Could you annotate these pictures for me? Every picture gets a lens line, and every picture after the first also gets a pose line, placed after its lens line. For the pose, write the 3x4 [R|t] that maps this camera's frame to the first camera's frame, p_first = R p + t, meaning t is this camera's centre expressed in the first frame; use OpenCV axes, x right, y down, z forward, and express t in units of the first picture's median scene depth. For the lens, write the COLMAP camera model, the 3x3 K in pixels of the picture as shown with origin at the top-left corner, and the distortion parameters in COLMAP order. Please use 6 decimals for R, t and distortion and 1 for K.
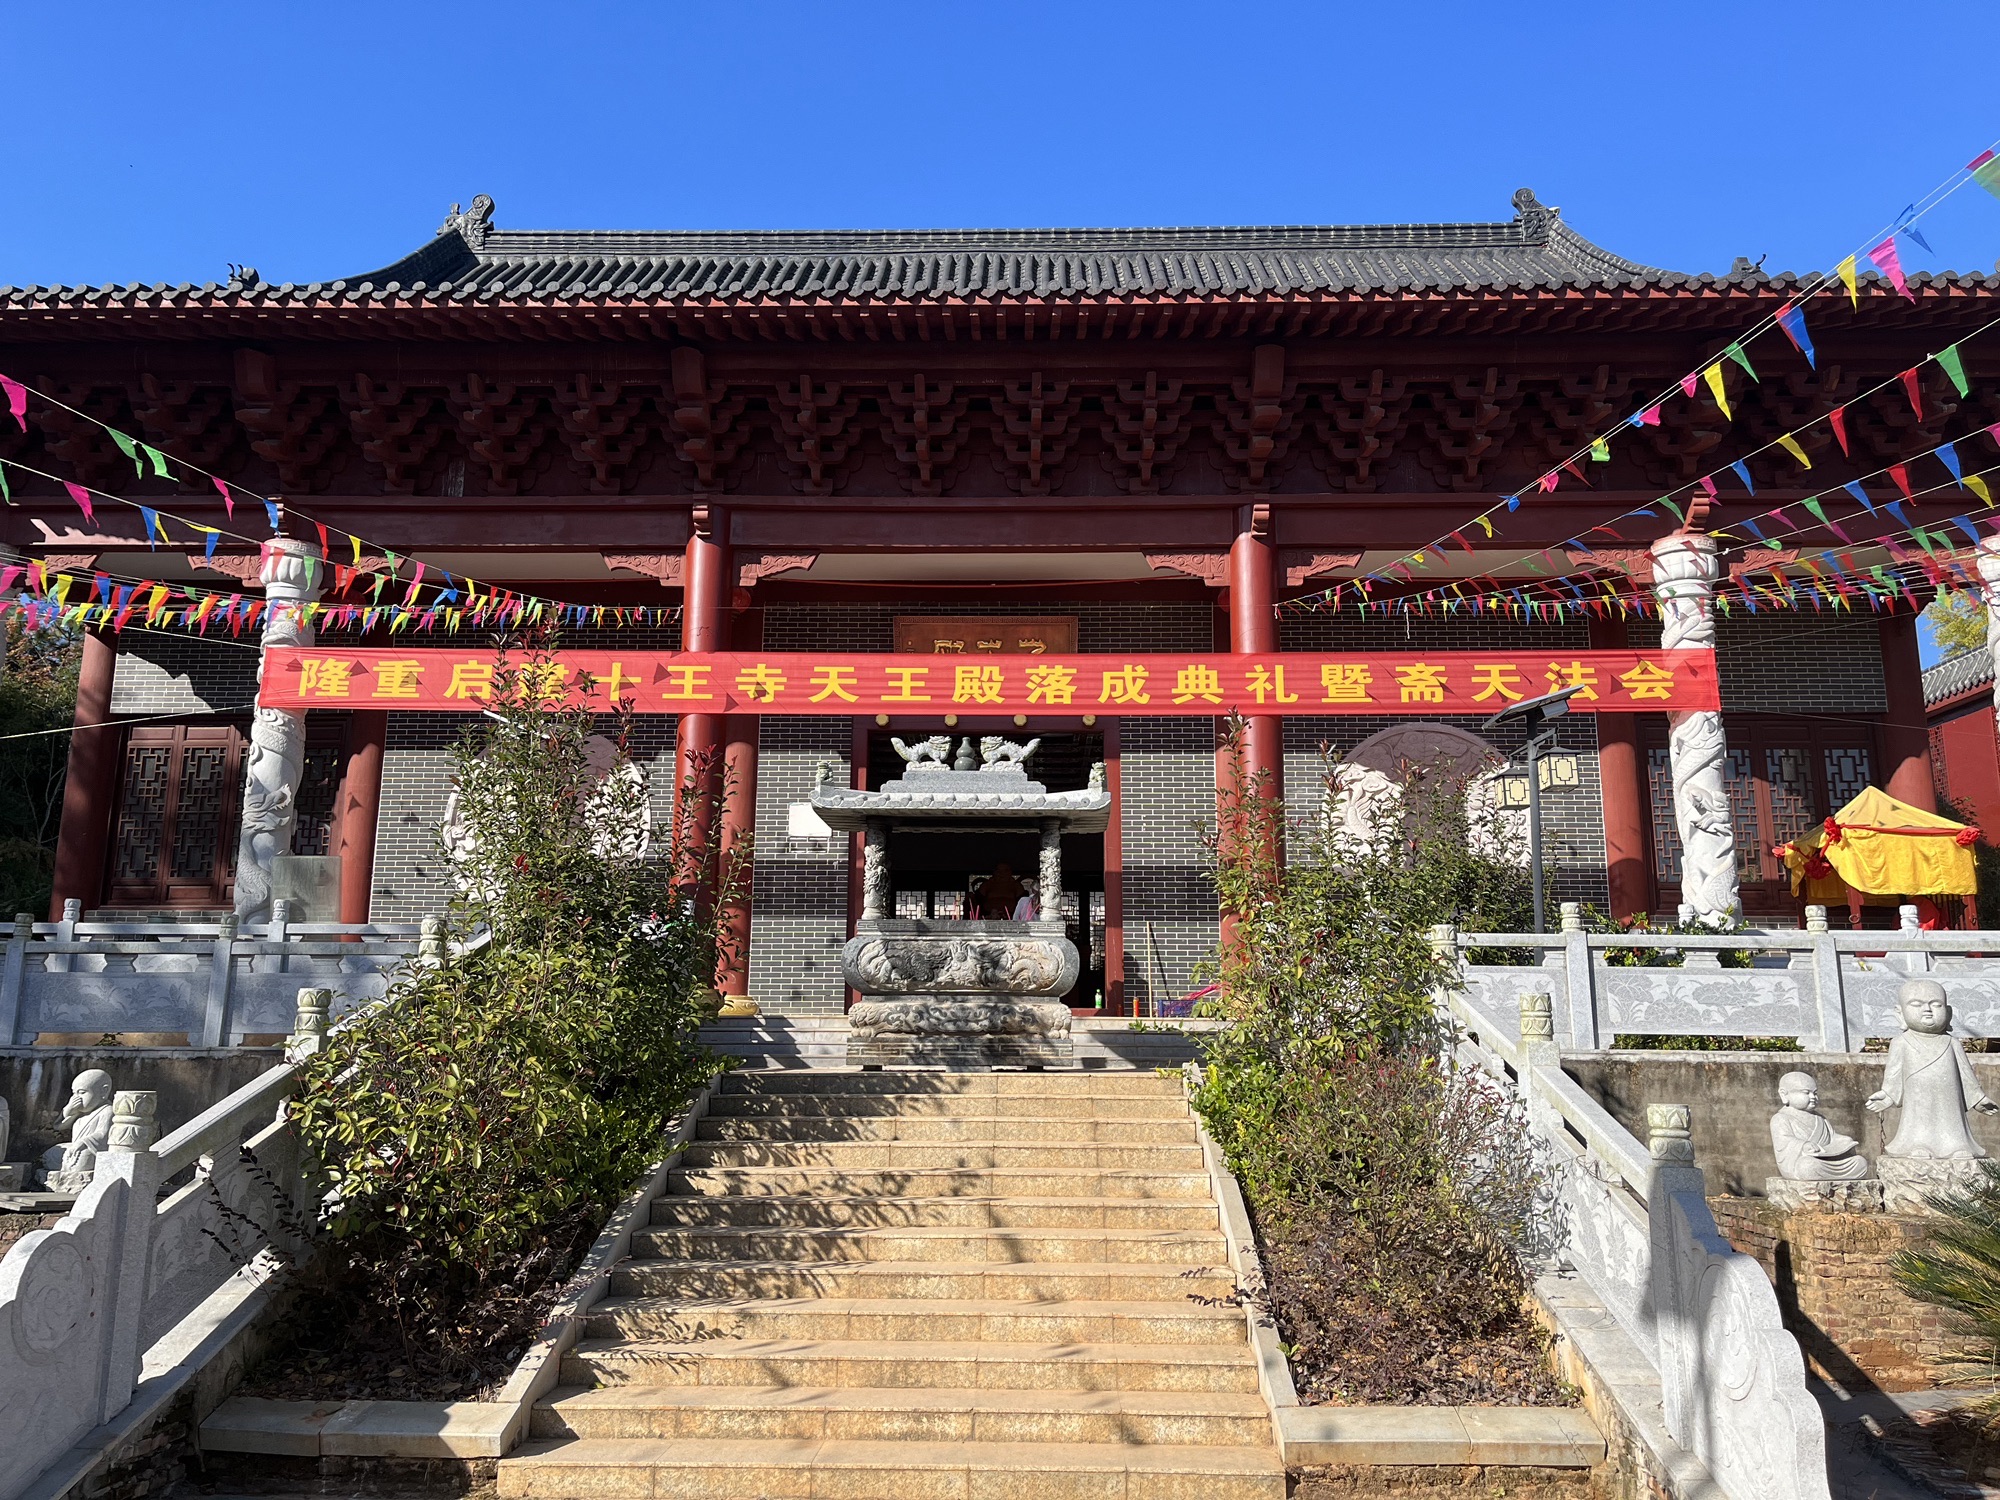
lens RADIAL K [[1520.1, 0, 1000.0], [0, 1520.1, 750.0], [0, 0, 1]] dist [0.087979, -0.108185]
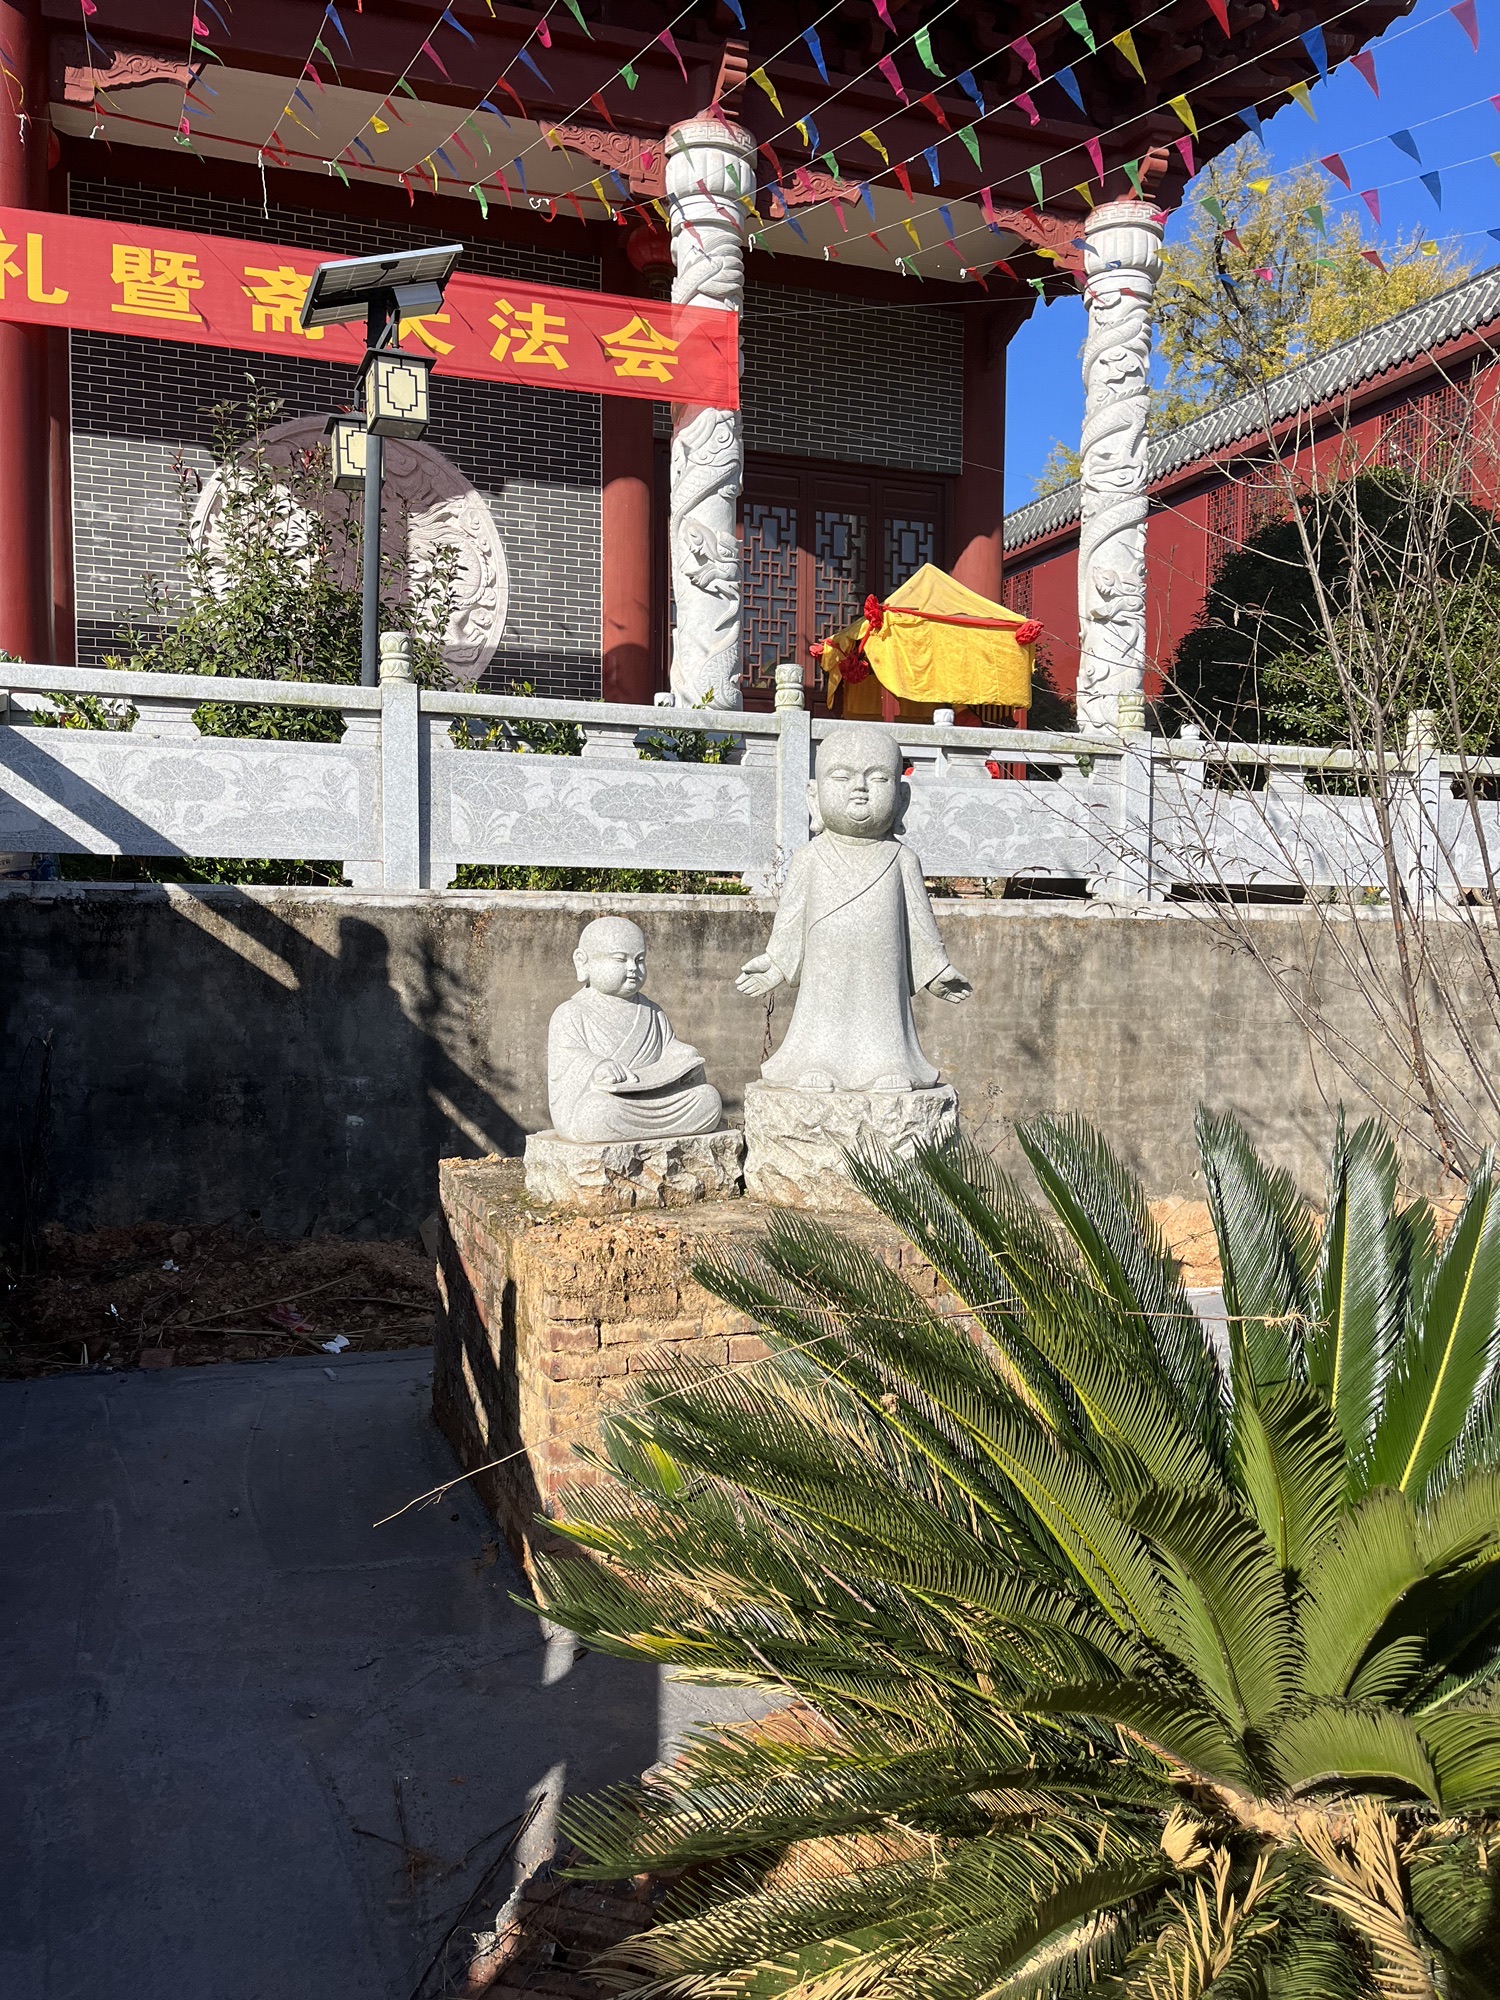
lens RADIAL K [[1520.1, 0, 750.0], [0, 1520.1, 1000.0], [0, 0, 1]] dist [0.087979, -0.108185]
pose [[0.932828, -0.016099, 0.359963, 0.256351], [-0.072076, 0.970474, 0.230186, 0.081133], [-0.353041, -0.240669, 0.904124, 0.368897]]
